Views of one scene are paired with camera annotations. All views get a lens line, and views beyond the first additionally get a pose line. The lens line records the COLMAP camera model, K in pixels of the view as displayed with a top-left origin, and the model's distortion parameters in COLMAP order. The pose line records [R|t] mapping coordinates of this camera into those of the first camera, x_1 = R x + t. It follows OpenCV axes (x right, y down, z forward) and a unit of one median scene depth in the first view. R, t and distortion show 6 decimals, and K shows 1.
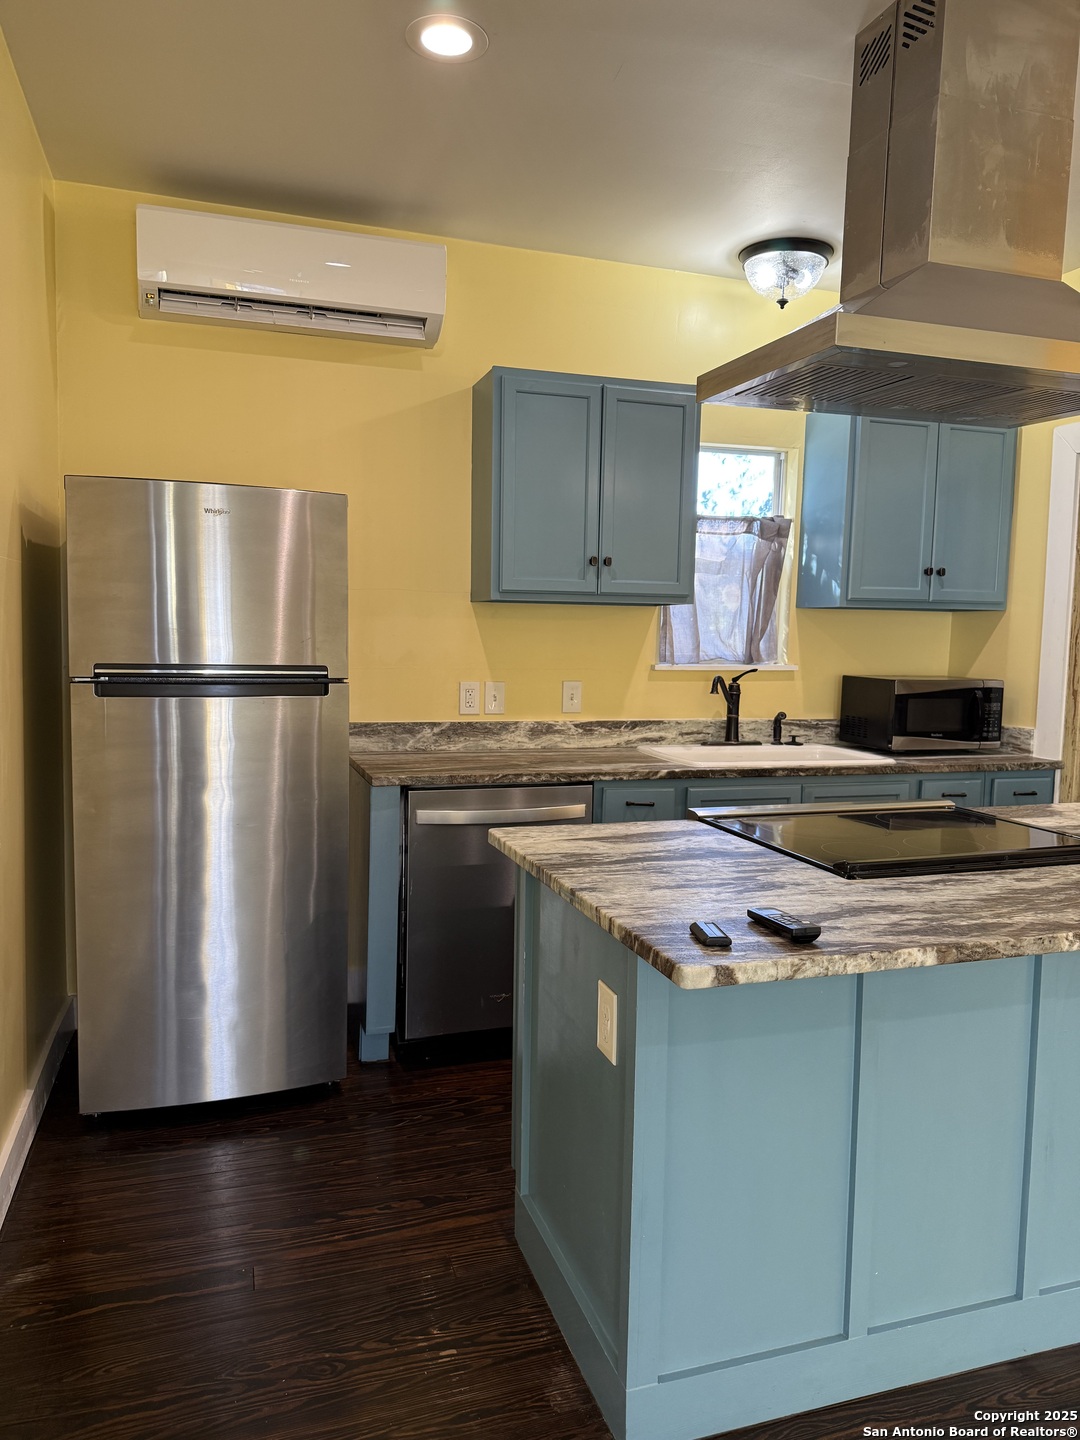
lens RADIAL K [[1014.8, 0, 538.1], [0, 1014.8, 721.8], [0, 0, 1]] dist [0.044065, -0.048104]
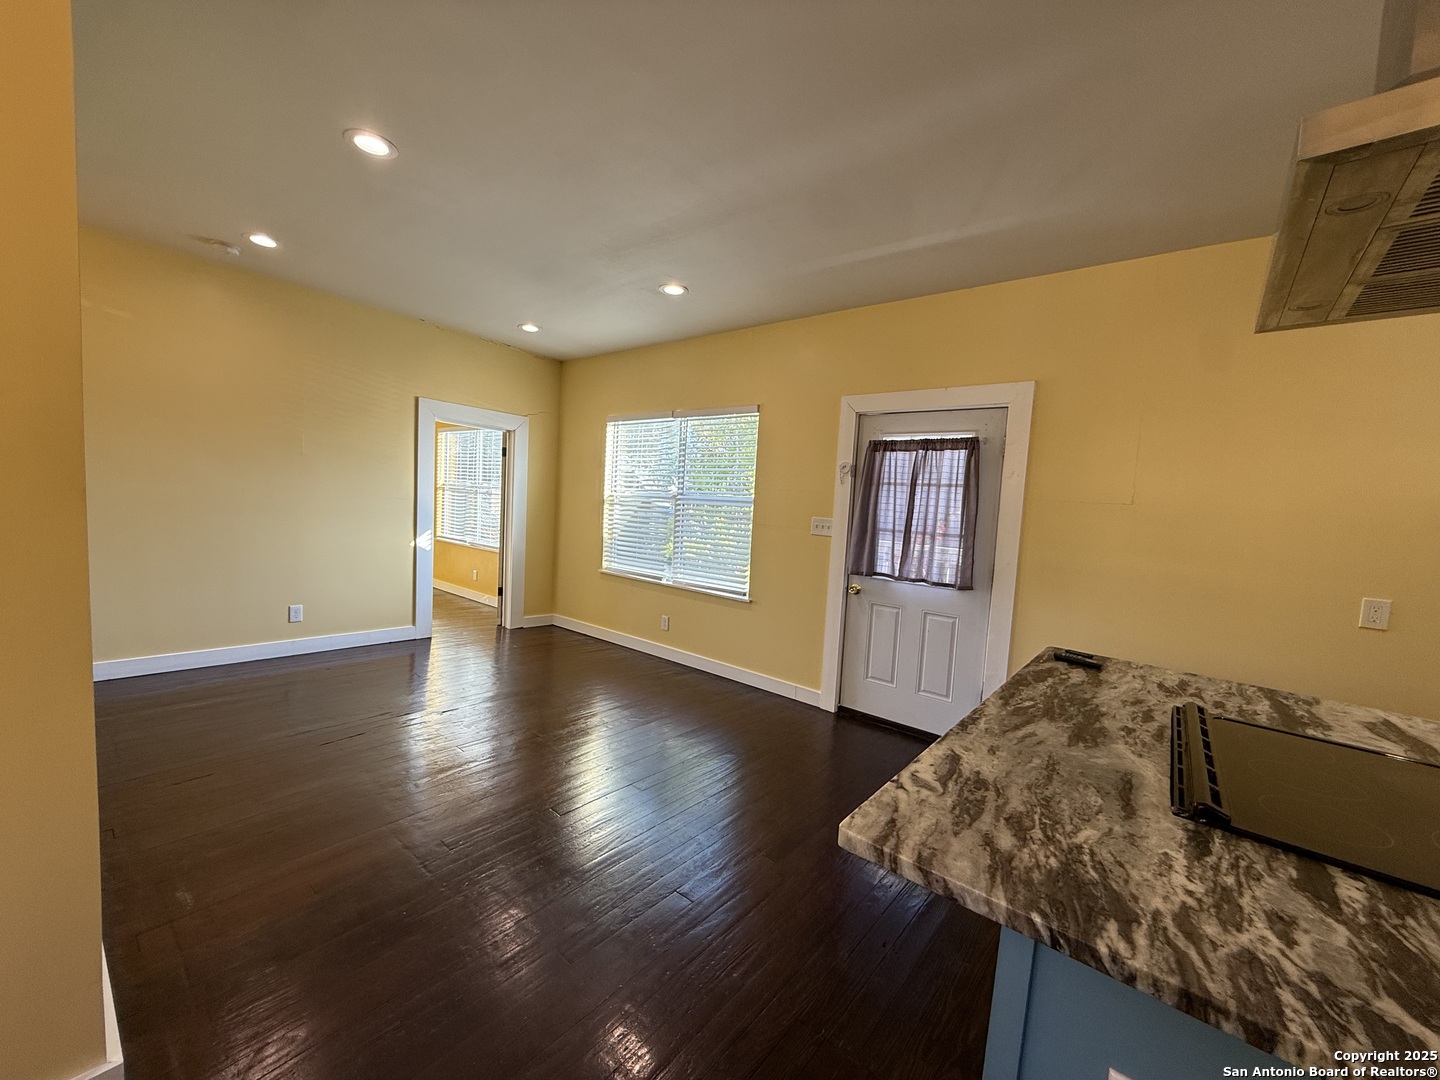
lens RADIAL K [[574.0, 0, 714.6], [0, 574.0, 542.9], [0, 0, 1]] dist [0.000903, 0.001366]
pose [[-0.843277, -0.035935, -0.536276, 0.830062], [-0.134700, 0.980051, 0.146140, -0.064524], [0.520326, 0.195473, -0.831295, 0.830789]]
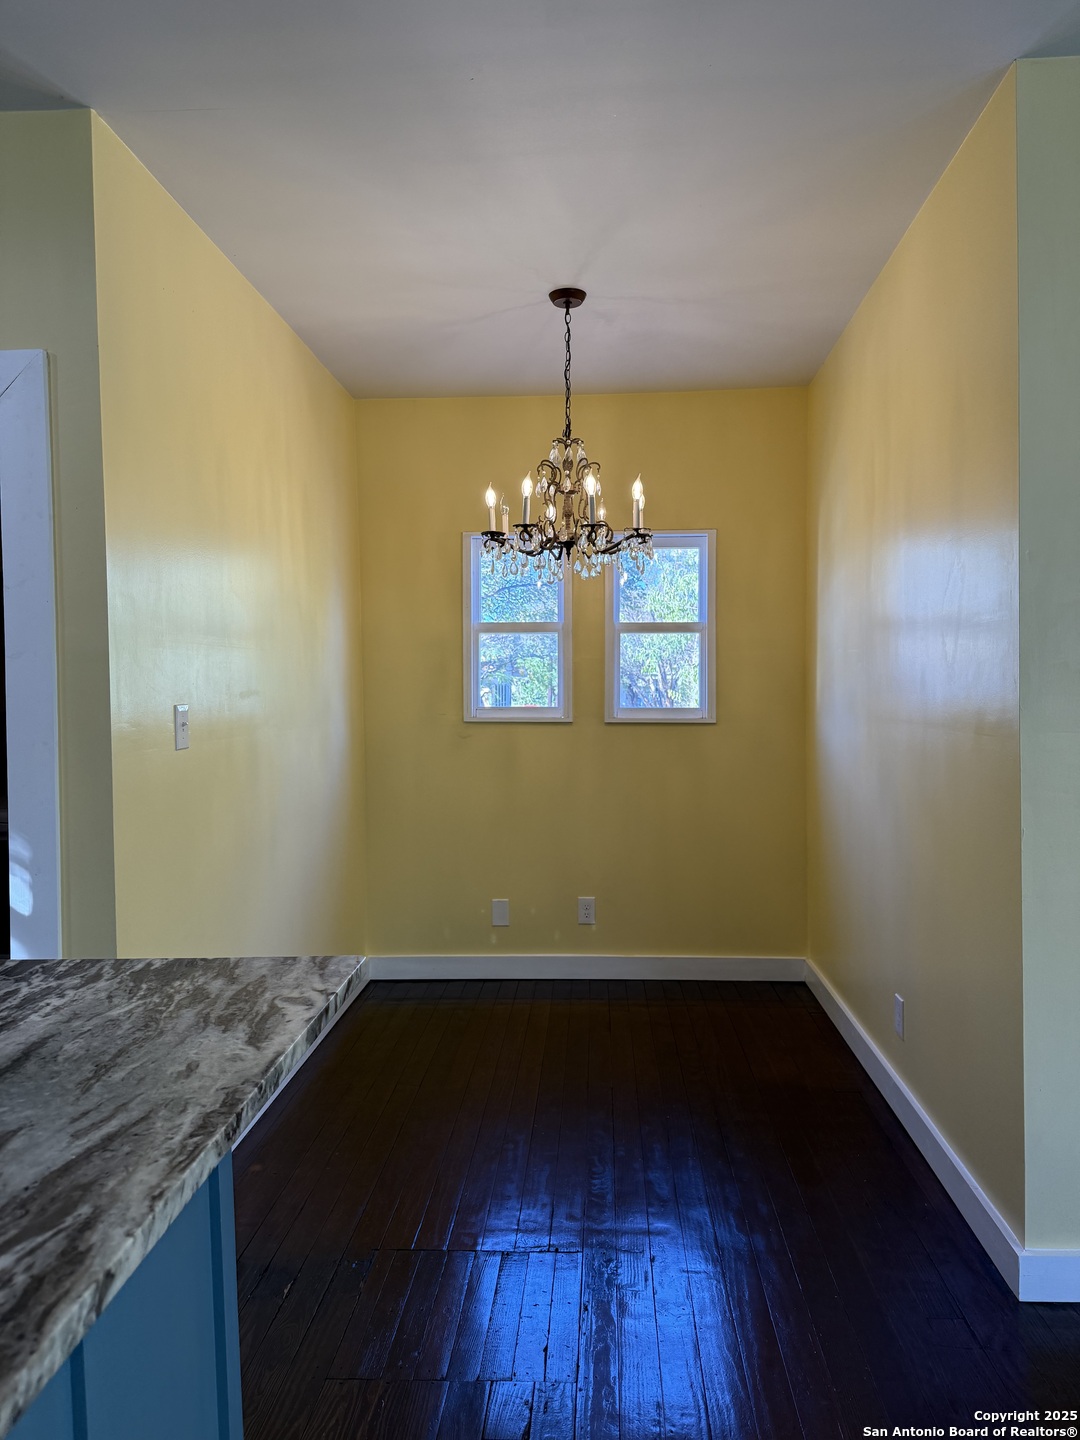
lens RADIAL K [[1014.8, 0, 548.9], [0, 1014.8, 718.6], [0, 0, 1]] dist [0.044065, -0.048104]
pose [[0.365065, -0.056423, 0.929270, 0.146985], [0.108007, 0.993989, 0.017922, -0.024675], [-0.924695, 0.093825, 0.368965, 0.343621]]
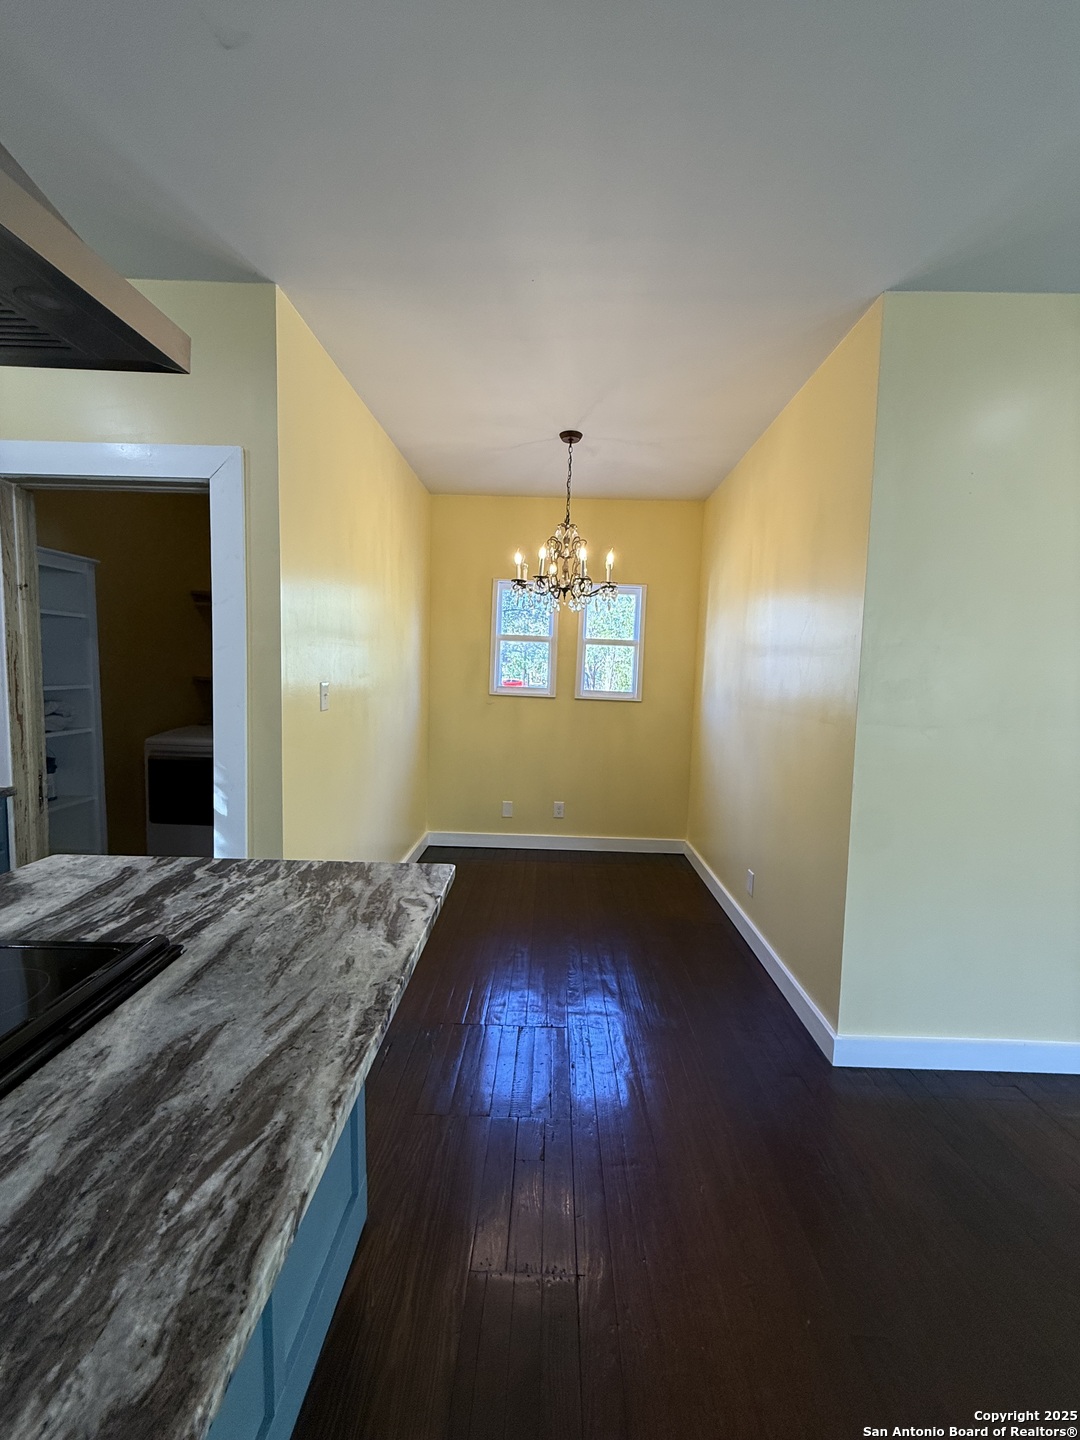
lens RADIAL K [[574.0, 0, 544.2], [0, 574.0, 715.4], [0, 0, 1]] dist [0.000903, 0.001366]
pose [[0.329952, -0.088953, 0.939797, 0.212780], [0.066146, 0.995282, 0.070982, -0.046851], [-0.941678, 0.038744, 0.334279, 0.423422]]
